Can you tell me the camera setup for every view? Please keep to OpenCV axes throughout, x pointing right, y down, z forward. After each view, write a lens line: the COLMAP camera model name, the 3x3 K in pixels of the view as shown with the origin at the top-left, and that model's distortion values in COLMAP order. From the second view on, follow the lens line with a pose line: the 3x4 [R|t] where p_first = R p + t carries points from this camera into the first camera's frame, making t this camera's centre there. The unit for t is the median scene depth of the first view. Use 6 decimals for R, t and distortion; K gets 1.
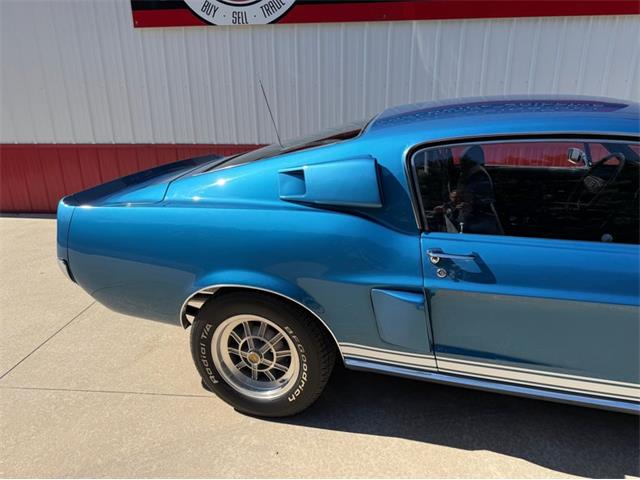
lens RADIAL K [[452.1, 0, 324.5], [0, 452.1, 236.8], [0, 0, 1]] dist [0.064011, -0.077824]
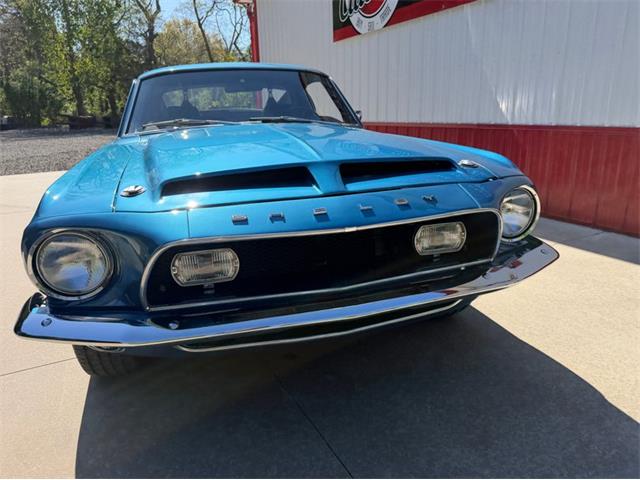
lens RADIAL K [[452.1, 0, 328.0], [0, 452.1, 236.8], [0, 0, 1]] dist [0.064011, -0.077824]
pose [[0.538812, 0.228013, -0.810982, 2.183470], [-0.243330, 0.963765, 0.109302, 0.014376], [0.806519, 0.138443, 0.574770, 0.453275]]
